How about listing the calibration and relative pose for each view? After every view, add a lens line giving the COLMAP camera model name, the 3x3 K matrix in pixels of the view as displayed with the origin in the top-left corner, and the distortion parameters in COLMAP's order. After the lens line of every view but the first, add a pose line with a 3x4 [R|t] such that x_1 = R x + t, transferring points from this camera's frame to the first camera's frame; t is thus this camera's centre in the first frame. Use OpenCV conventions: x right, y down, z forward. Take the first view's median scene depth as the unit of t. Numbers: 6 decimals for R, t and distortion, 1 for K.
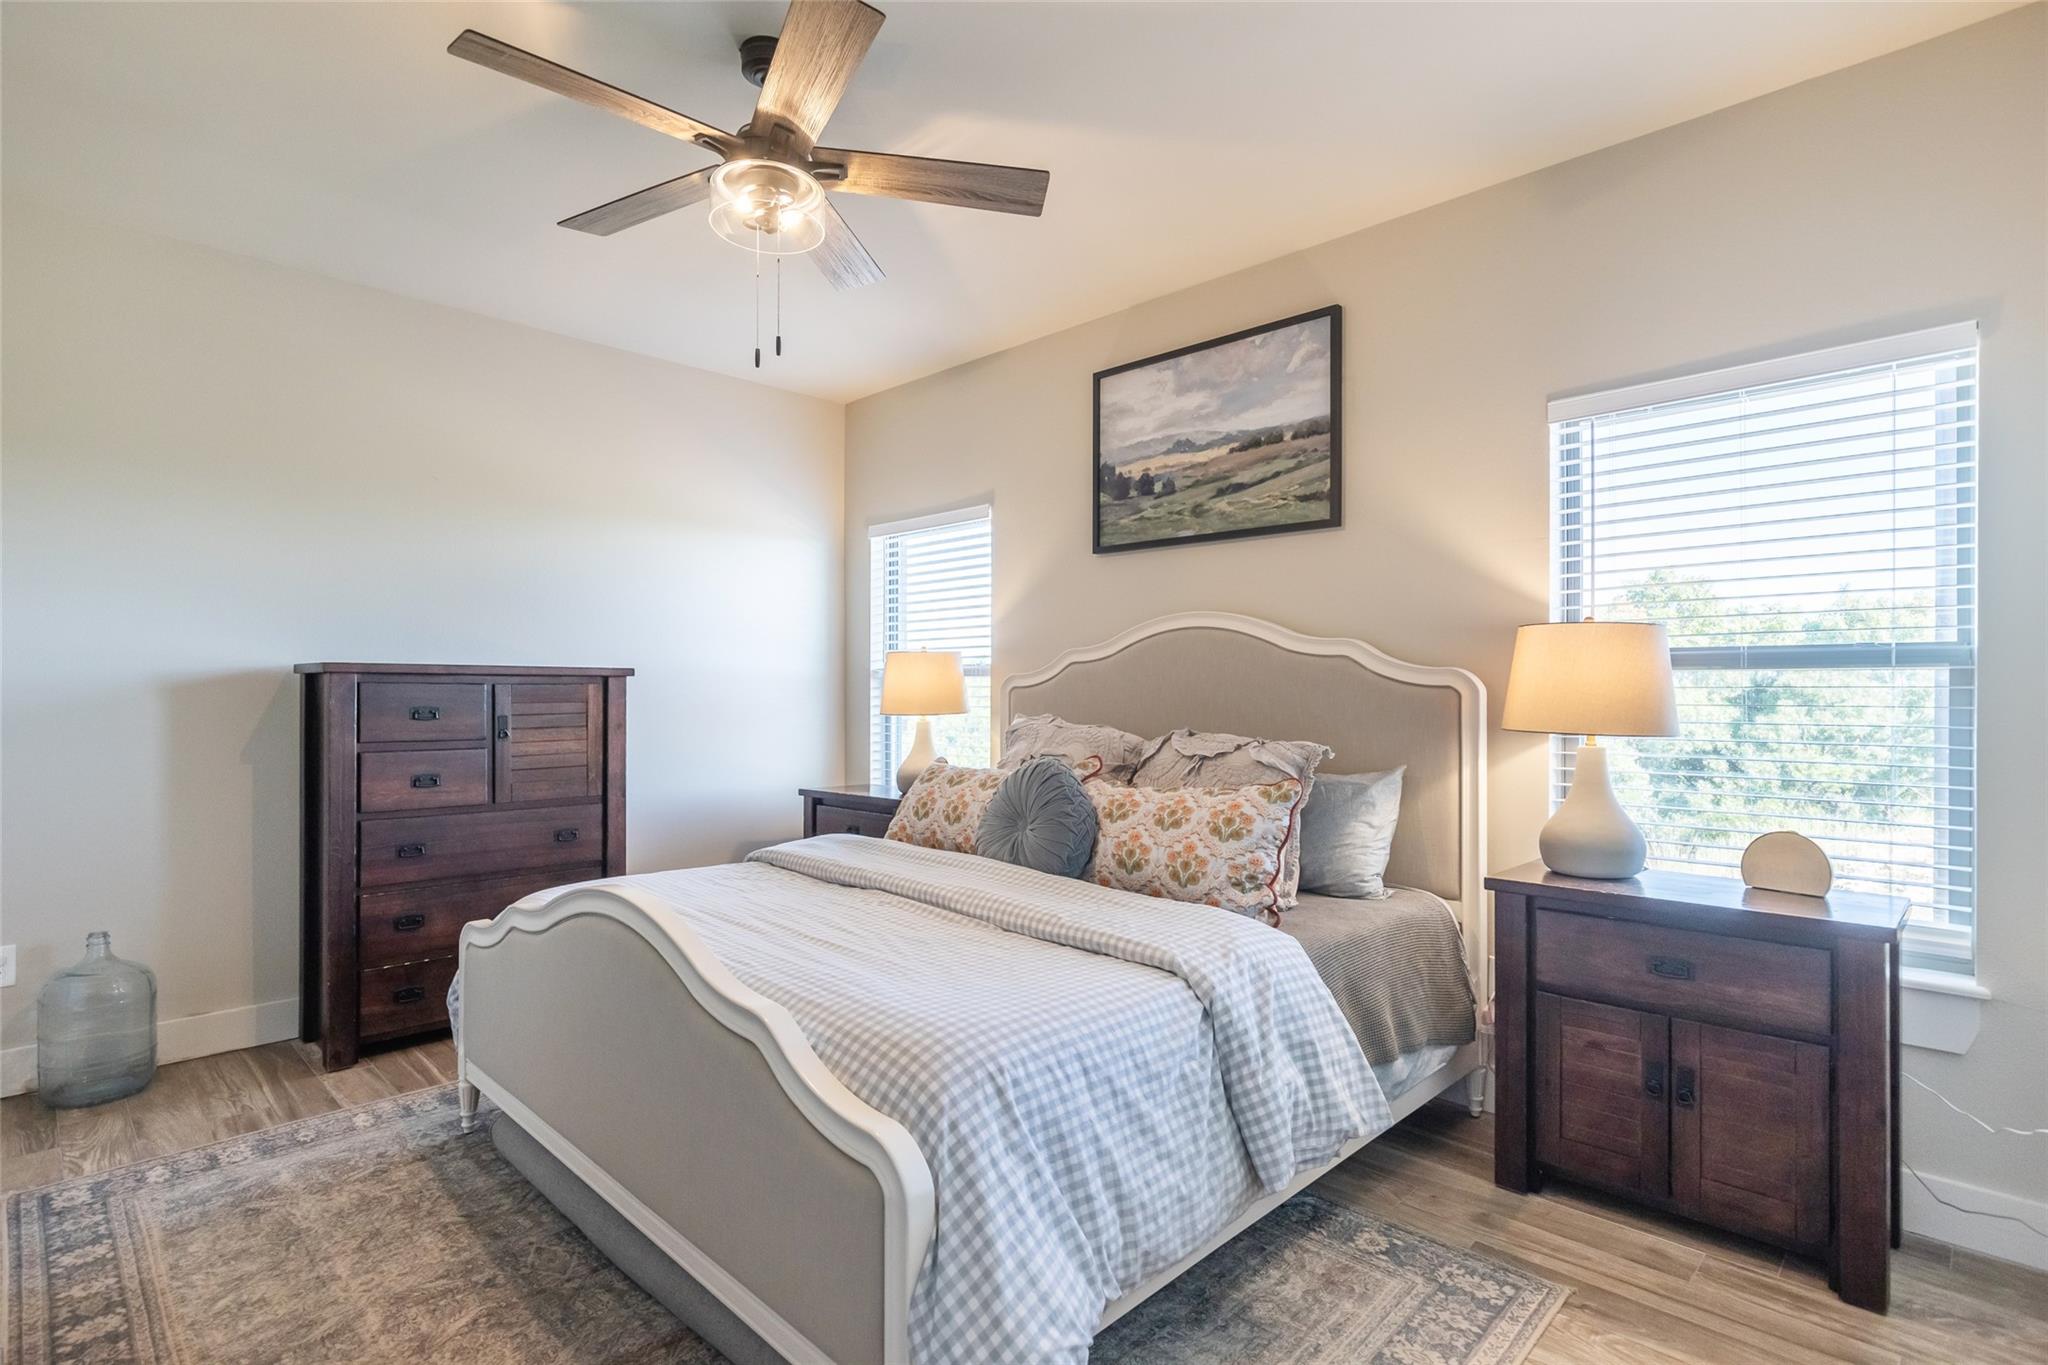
lens RADIAL K [[1027.4, 0, 1016.0], [0, 1027.4, 680.8], [0, 0, 1]] dist [0.005614, 0.000322]
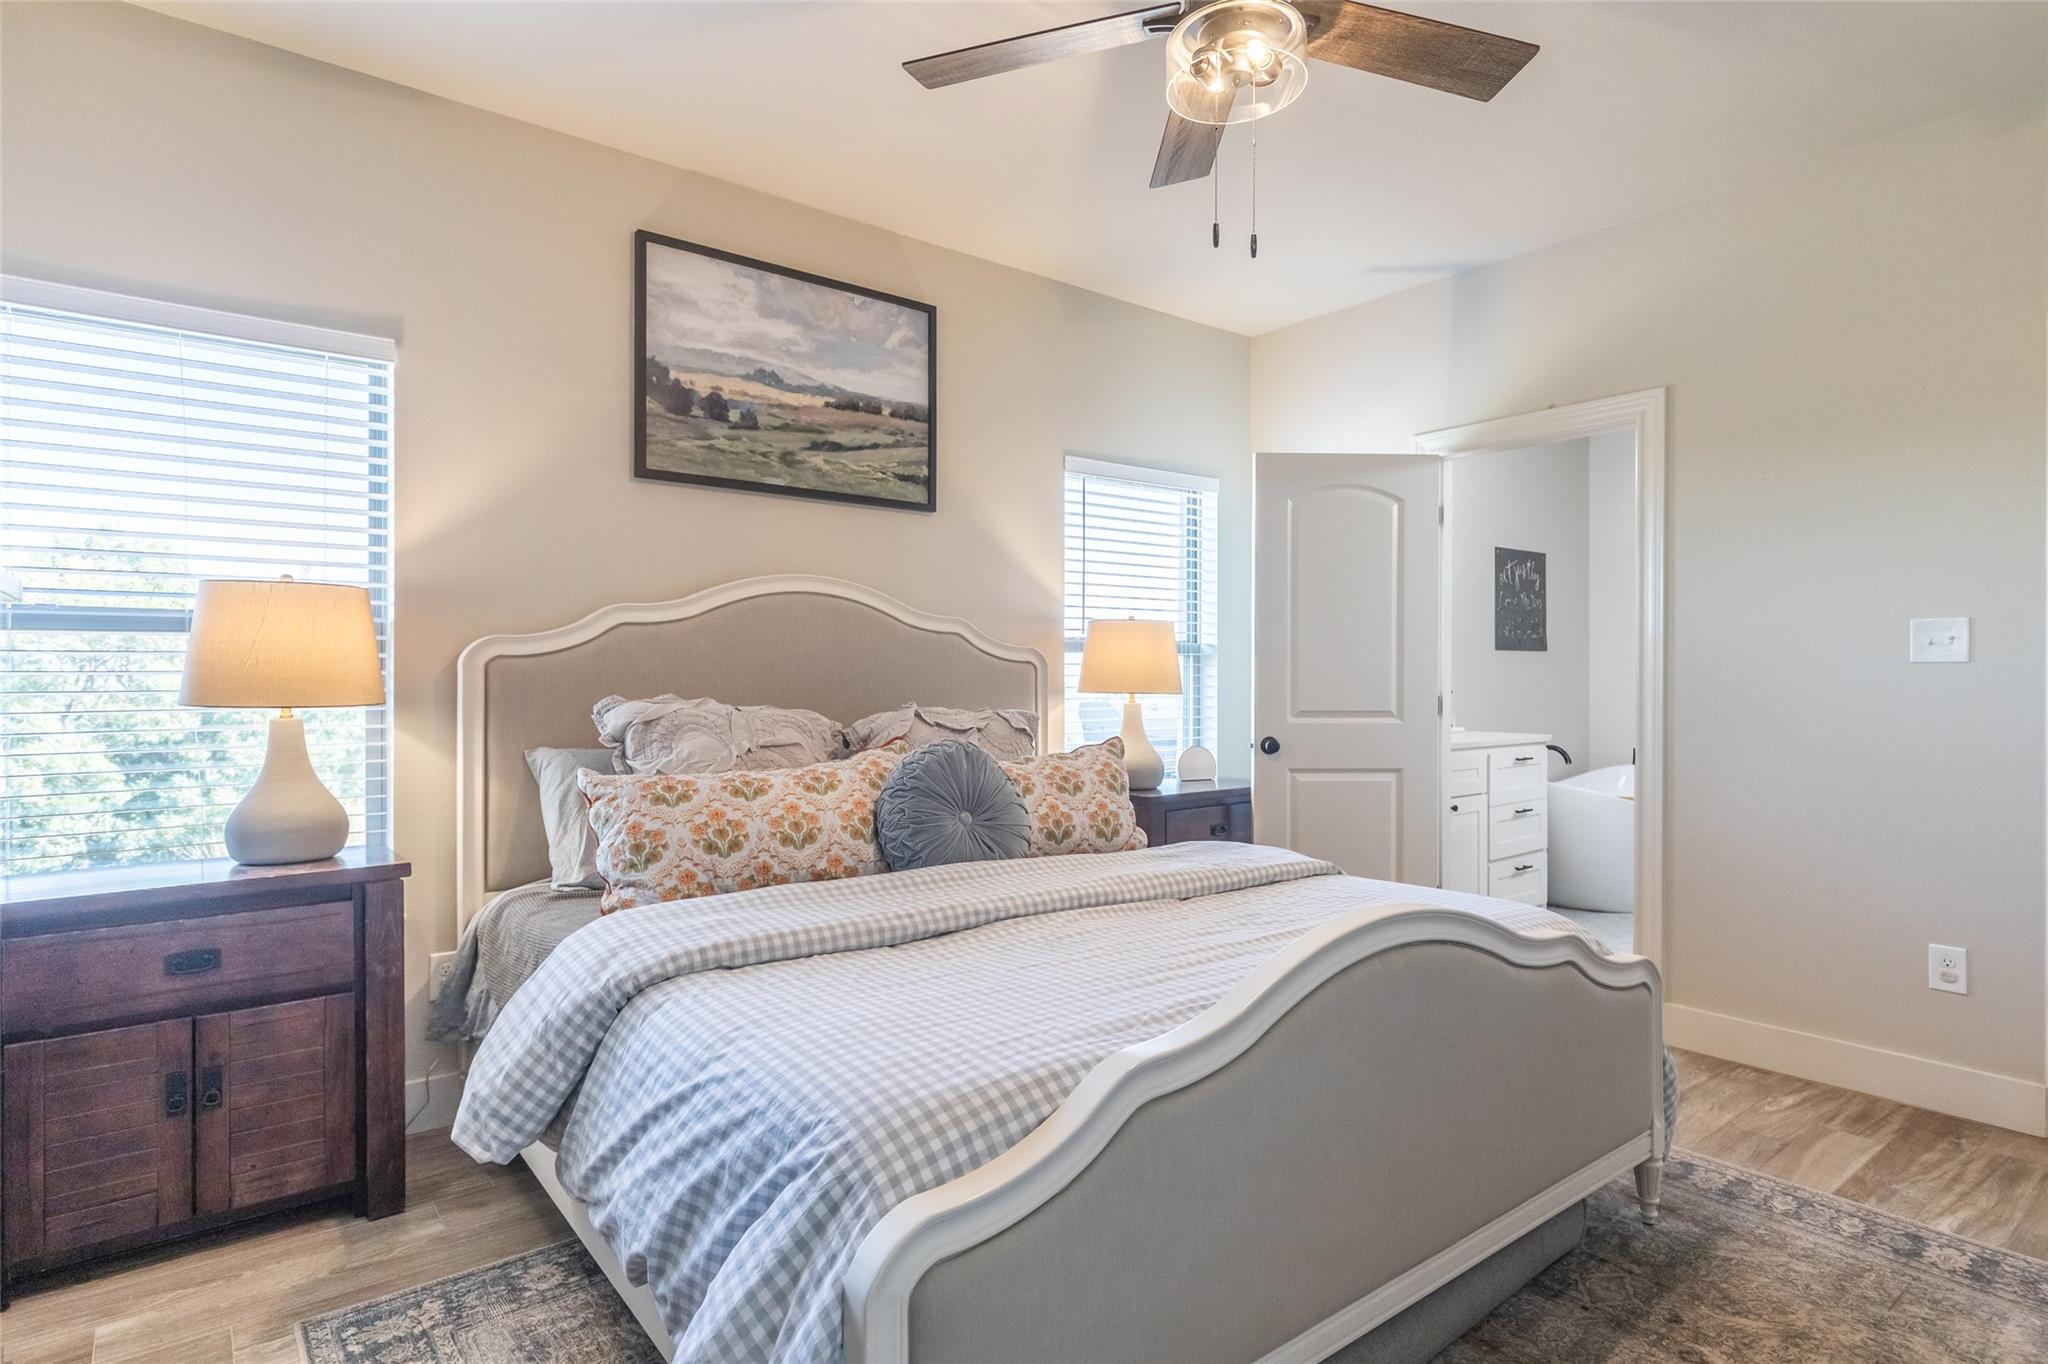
lens RADIAL K [[1070.9, 0, 1019.1], [0, 1070.9, 680.1], [0, 0, 1]] dist [-0.002008, -0.000050]
pose [[0.121460, -0.003749, 0.992589, -0.723461], [-0.009596, 0.999942, 0.004951, 0.017667], [-0.992550, -0.010127, 0.121417, 0.705642]]
